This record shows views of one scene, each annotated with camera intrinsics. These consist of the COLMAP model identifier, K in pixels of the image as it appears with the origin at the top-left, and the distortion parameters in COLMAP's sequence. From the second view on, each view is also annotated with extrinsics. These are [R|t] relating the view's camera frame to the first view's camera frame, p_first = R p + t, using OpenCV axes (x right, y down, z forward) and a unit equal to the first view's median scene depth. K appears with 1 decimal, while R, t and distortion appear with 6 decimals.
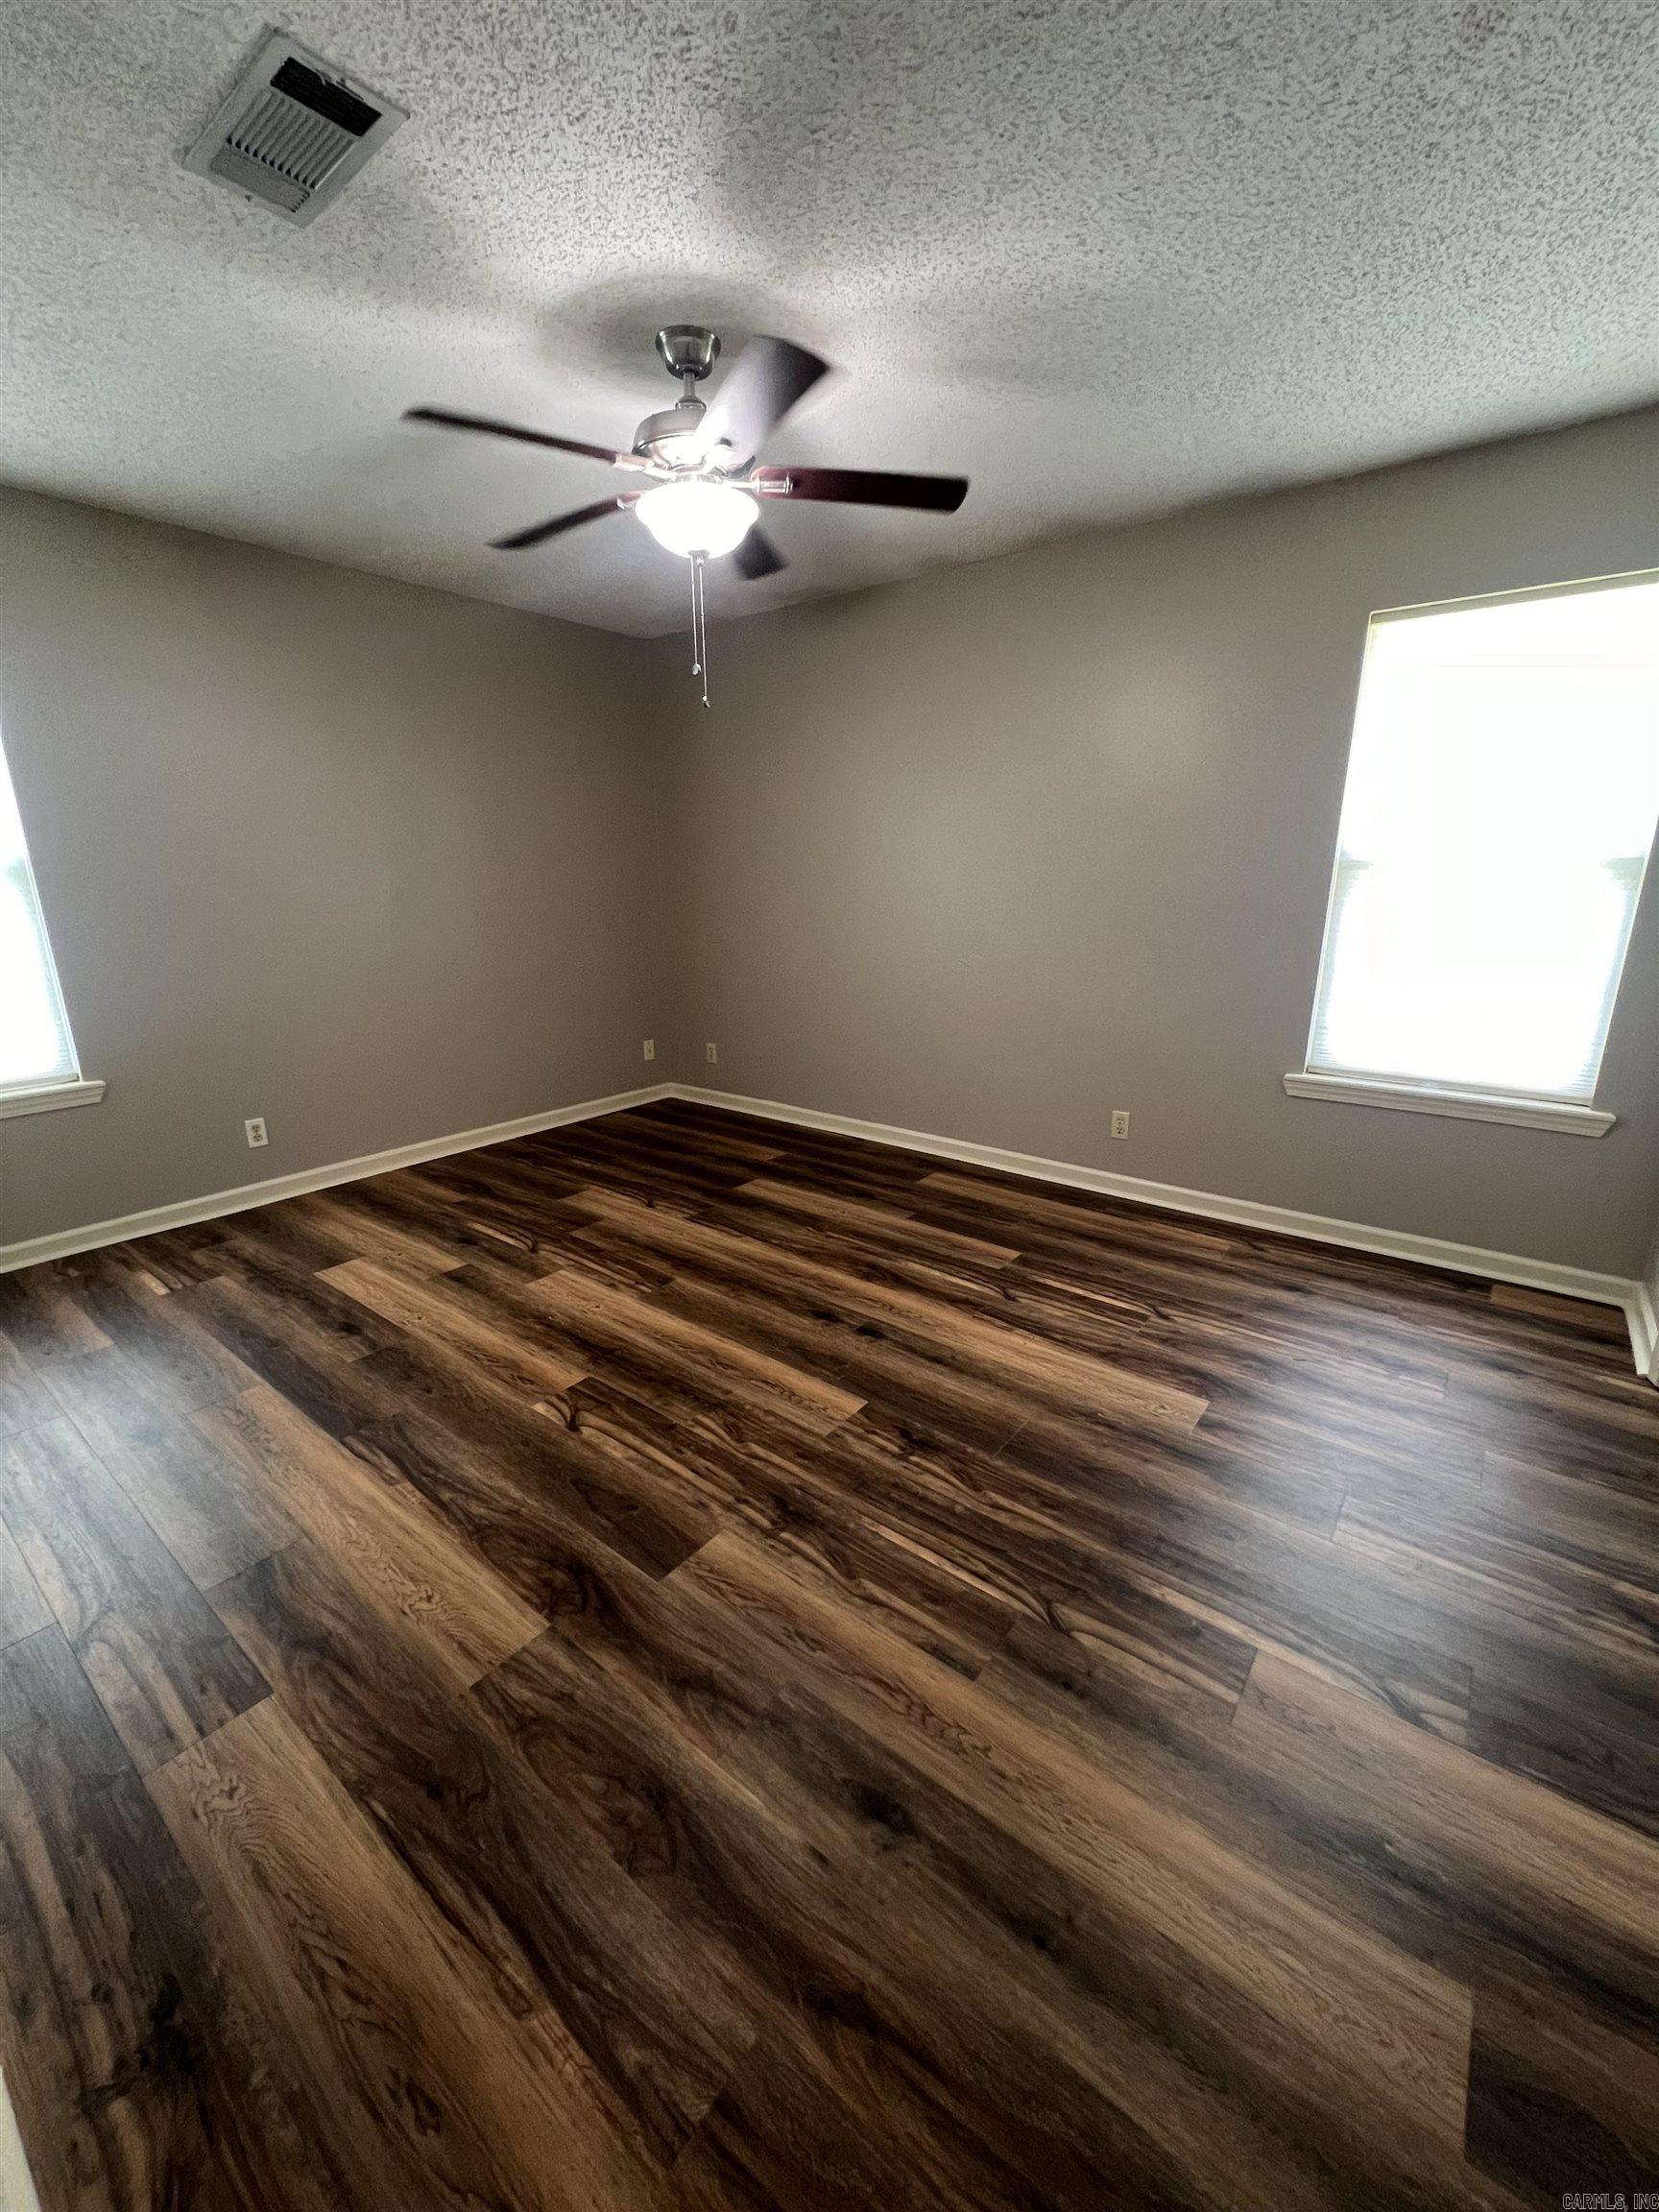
lens RADIAL K [[883.7, 0, 830.2], [0, 883.7, 1107.5], [0, 0, 1]] dist [-0.002160, 0.000368]
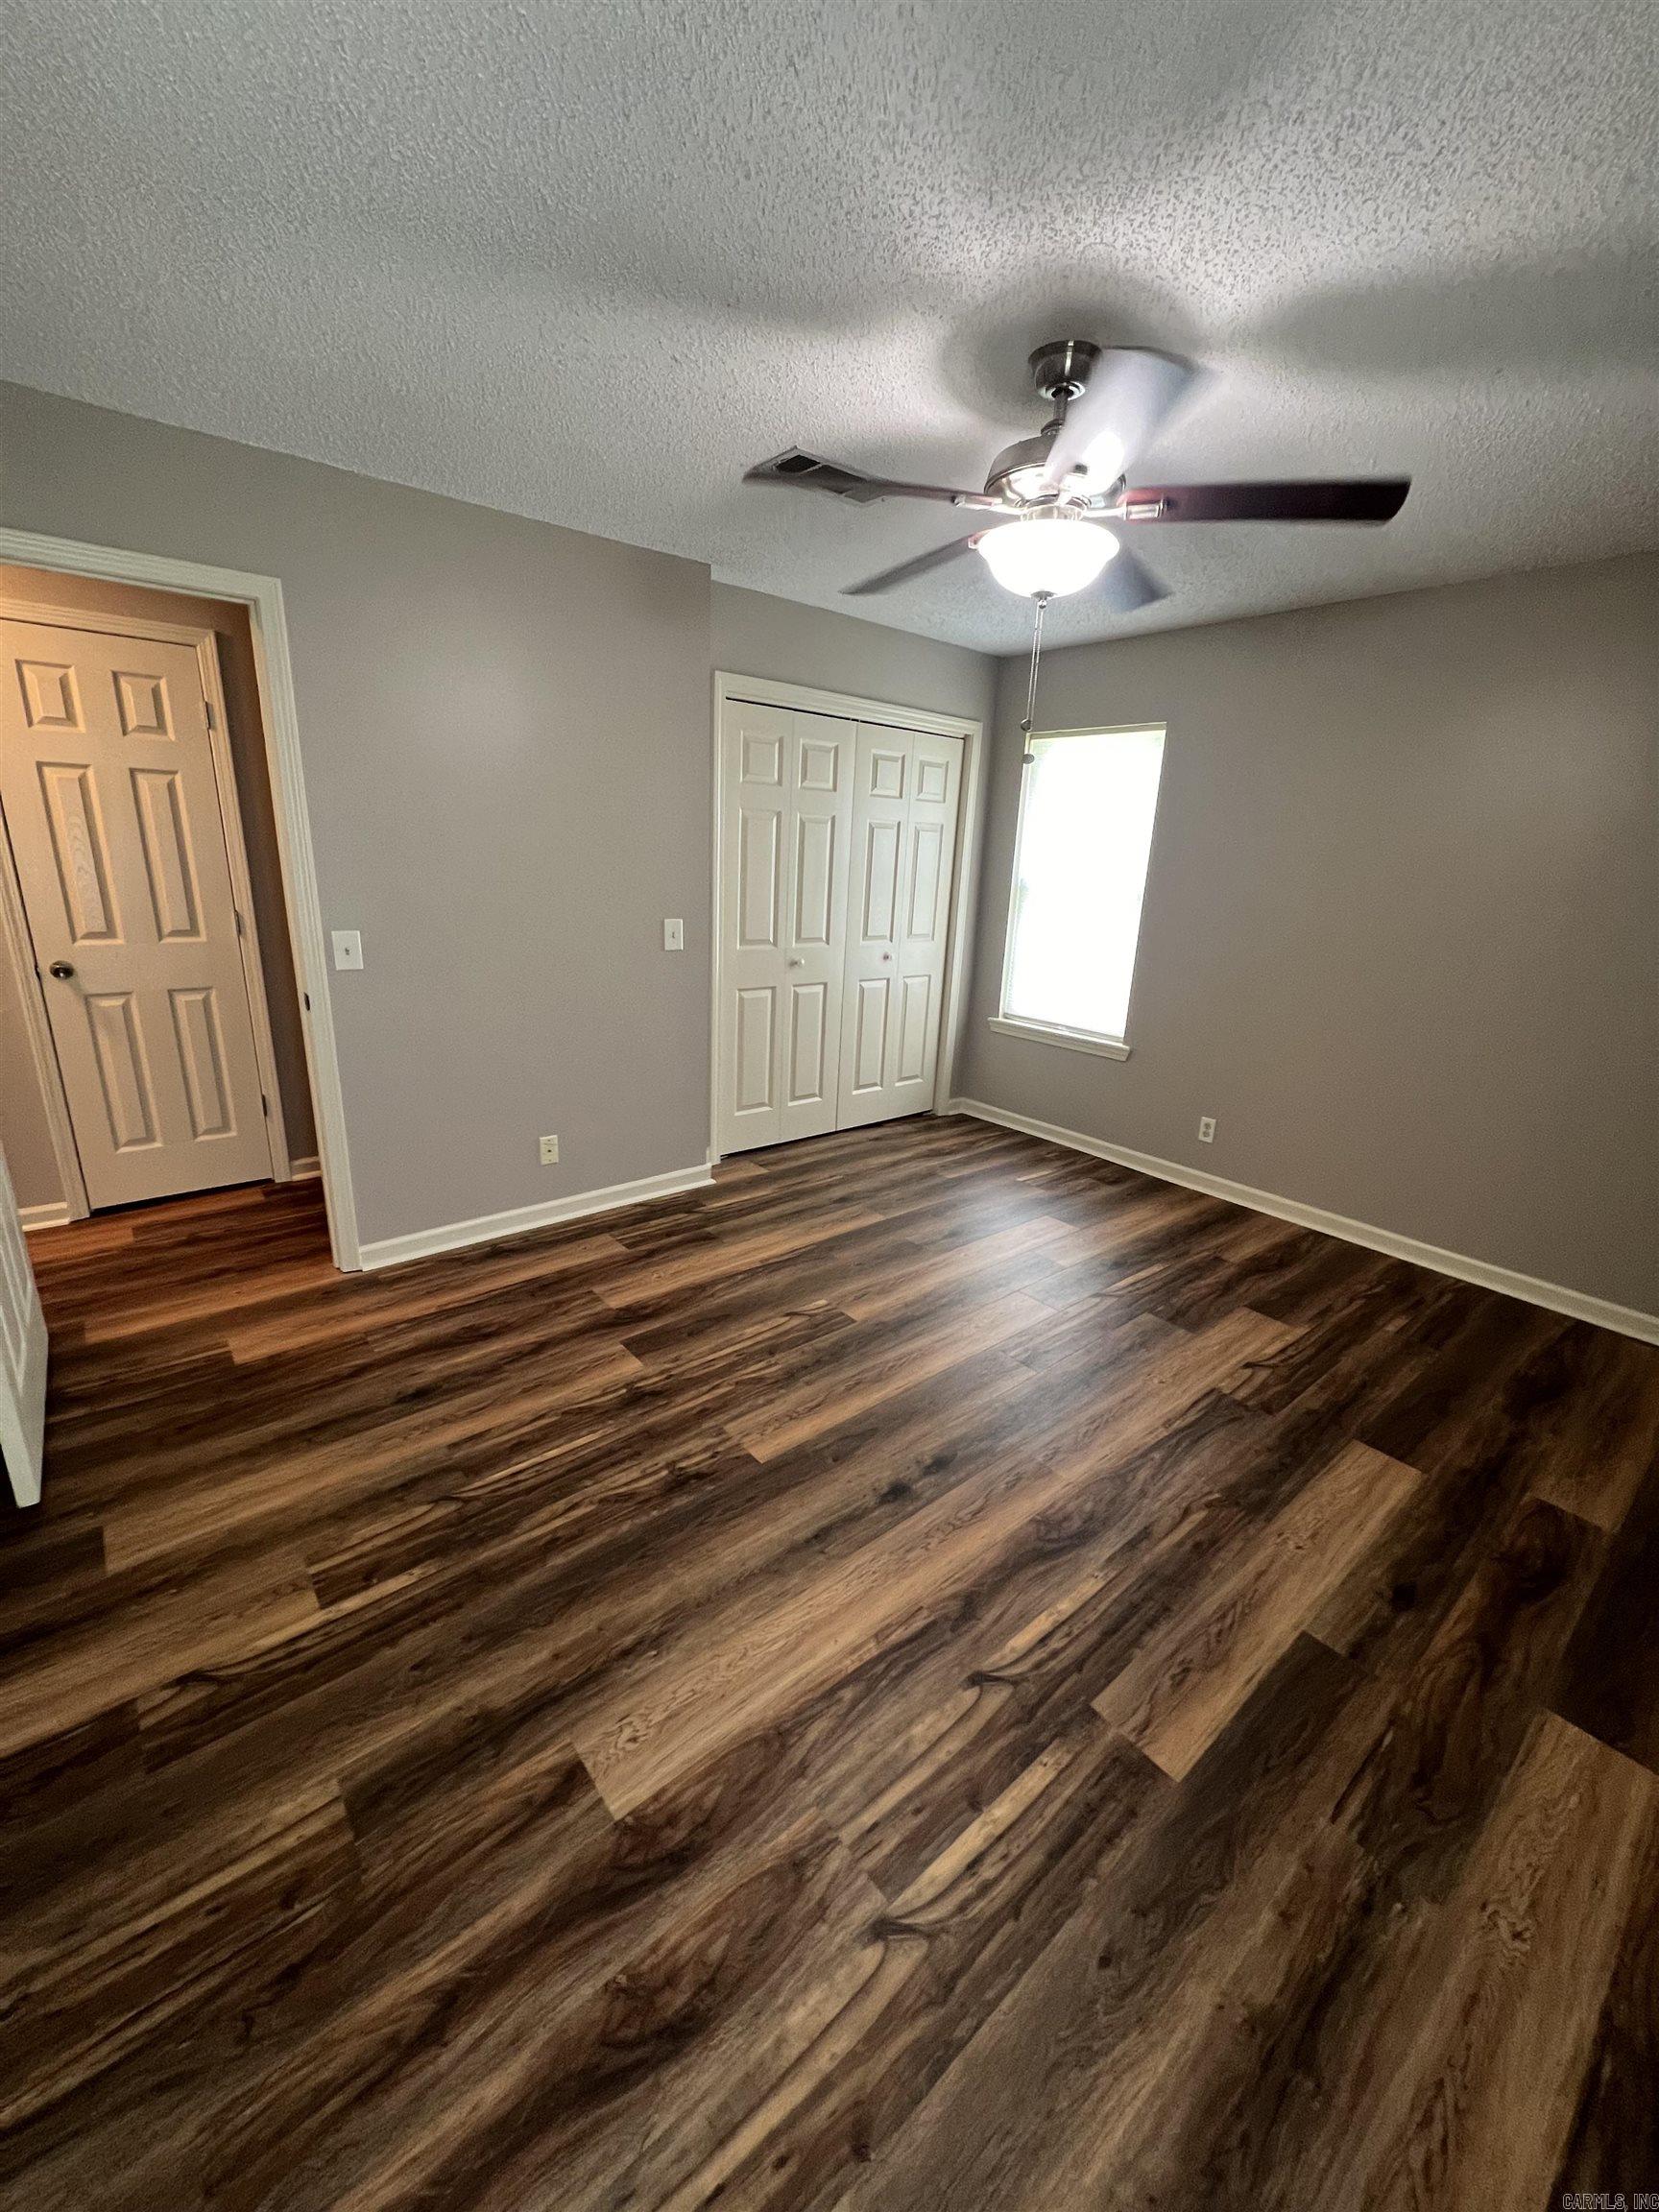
lens RADIAL K [[883.7, 0, 830.6], [0, 883.7, 1108.8], [0, 0, 1]] dist [-0.002160, 0.000368]
pose [[-0.208990, 0.283933, -0.935791, 0.893210], [-0.292221, 0.895068, 0.336838, -0.407181], [0.933236, 0.343853, -0.104089, 1.090739]]
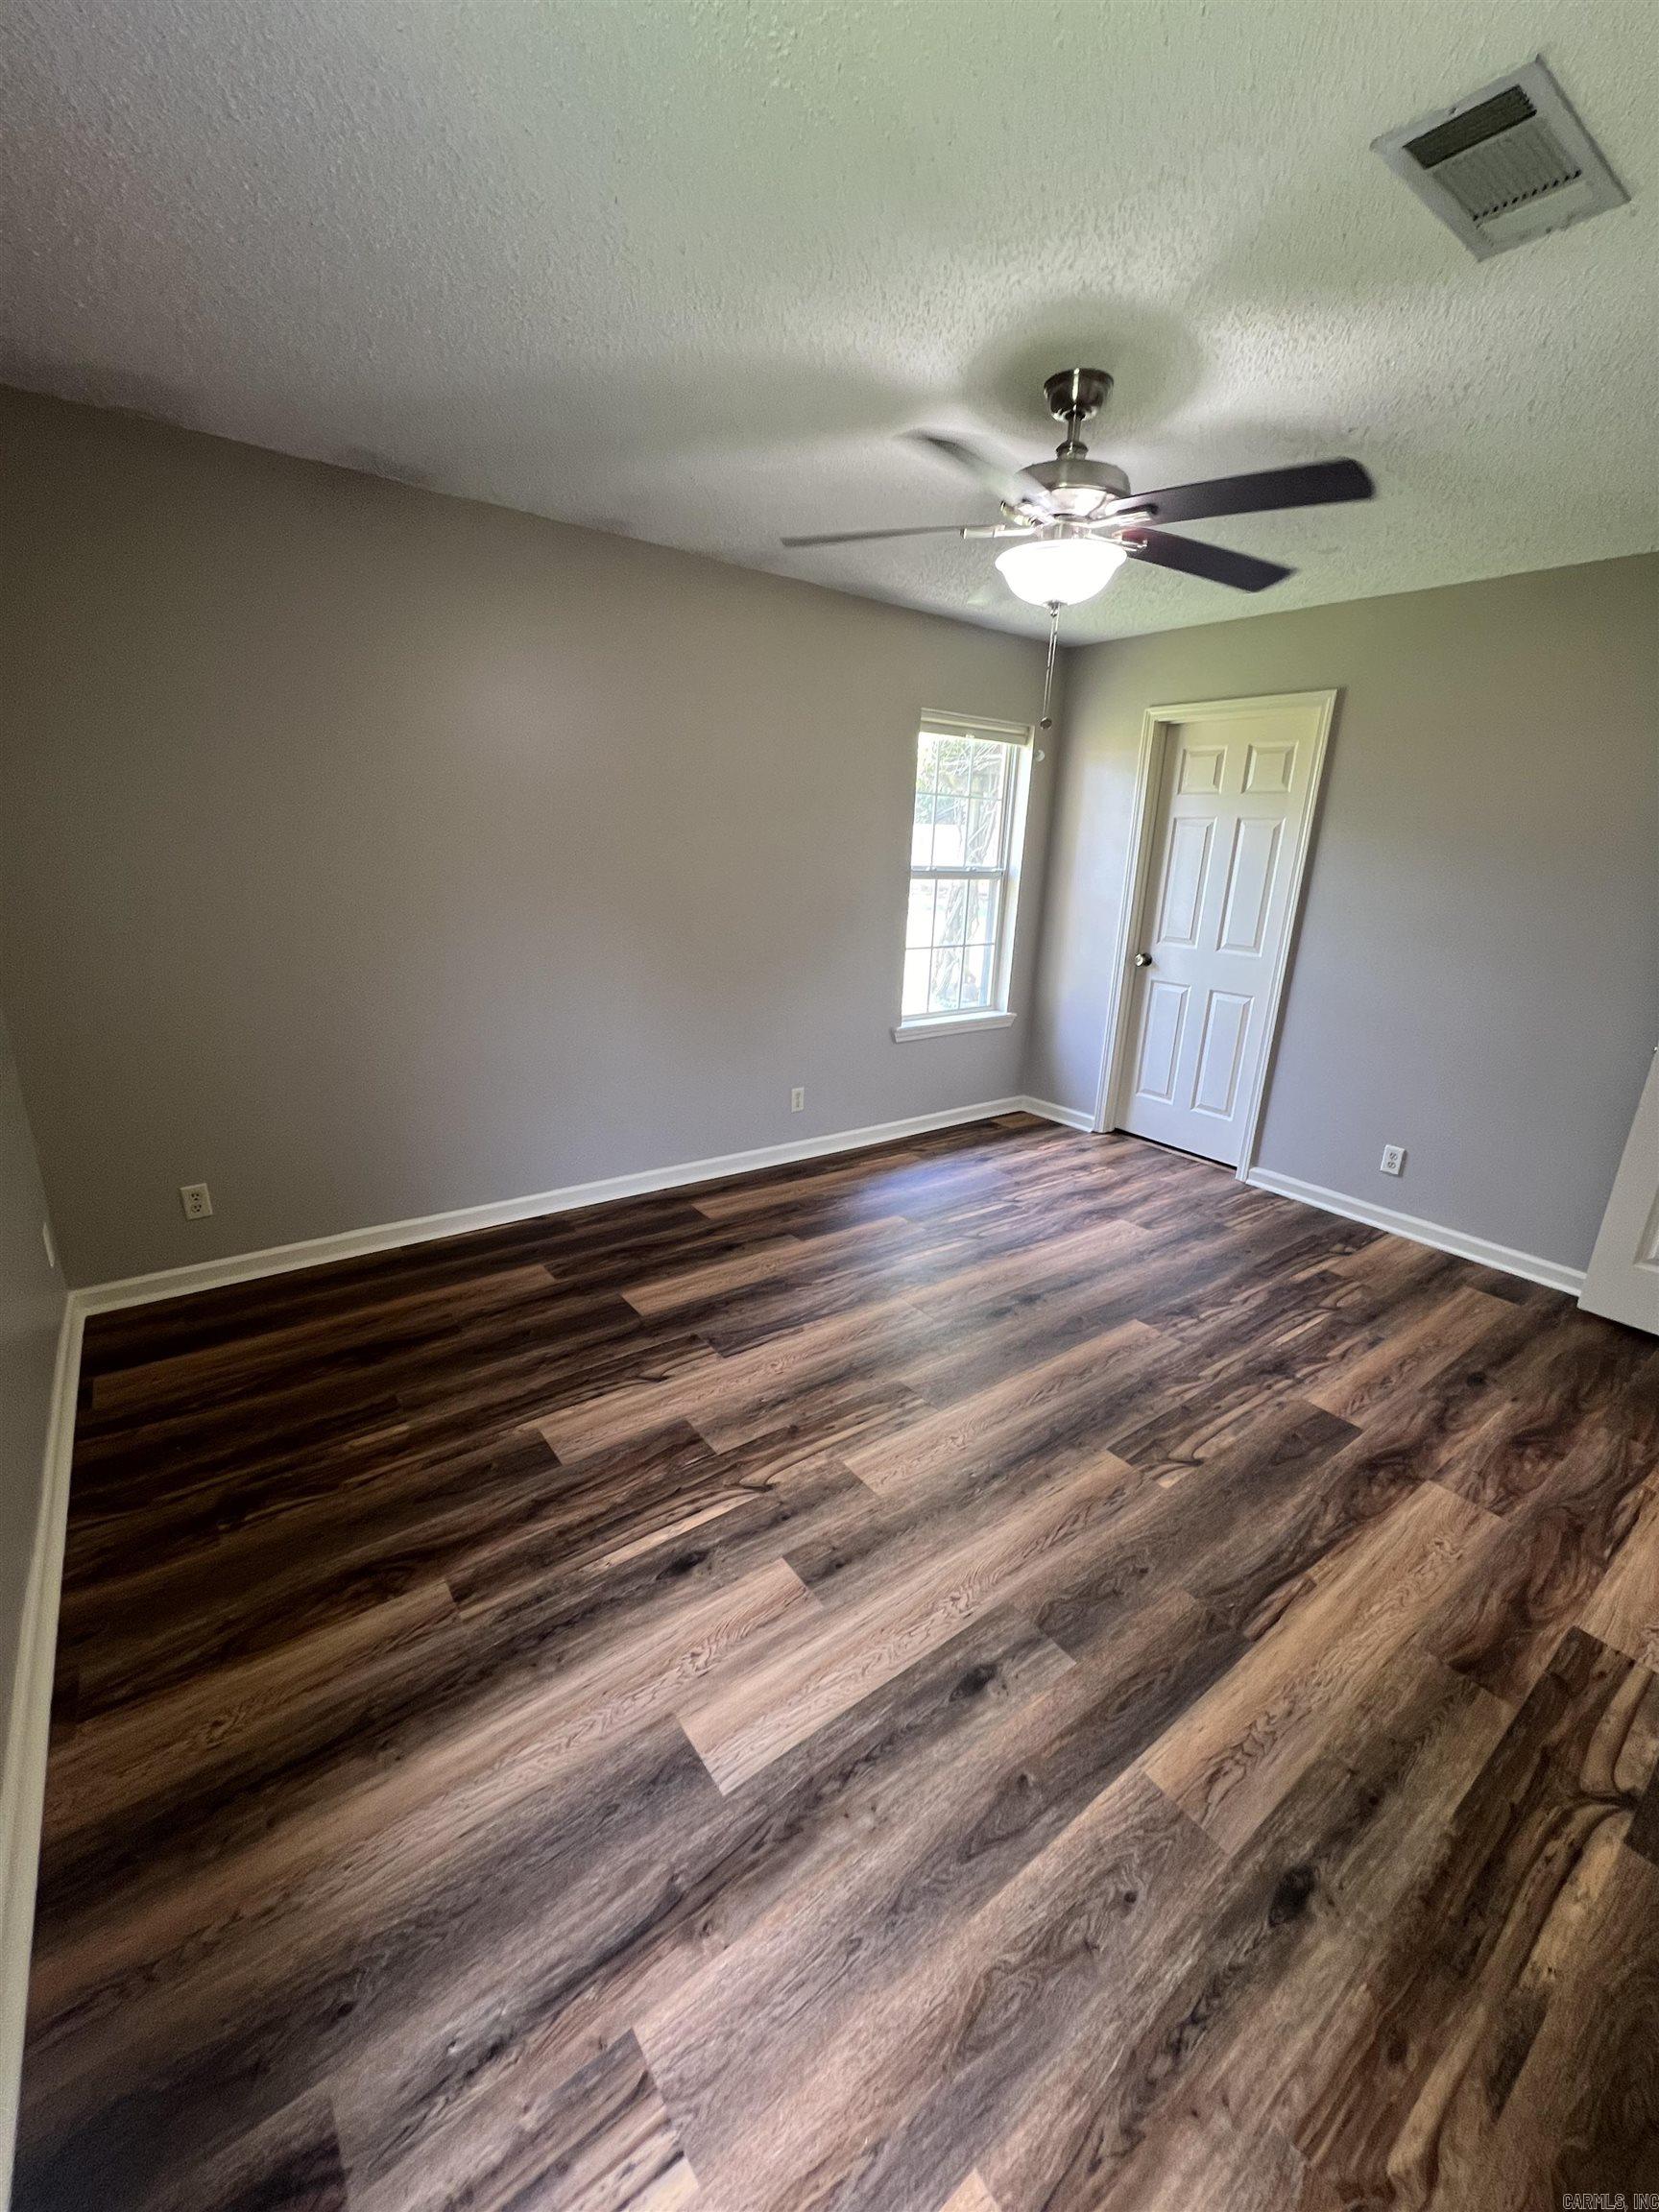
lens RADIAL K [[886.2, 0, 835.1], [0, 886.2, 1105.8], [0, 0, 1]] dist [-0.001349, 0.000000]
pose [[0.257416, -0.269907, 0.927840, -1.278046], [0.210335, 0.952826, 0.218821, -0.373495], [-0.943131, 0.138829, 0.302044, 1.027121]]
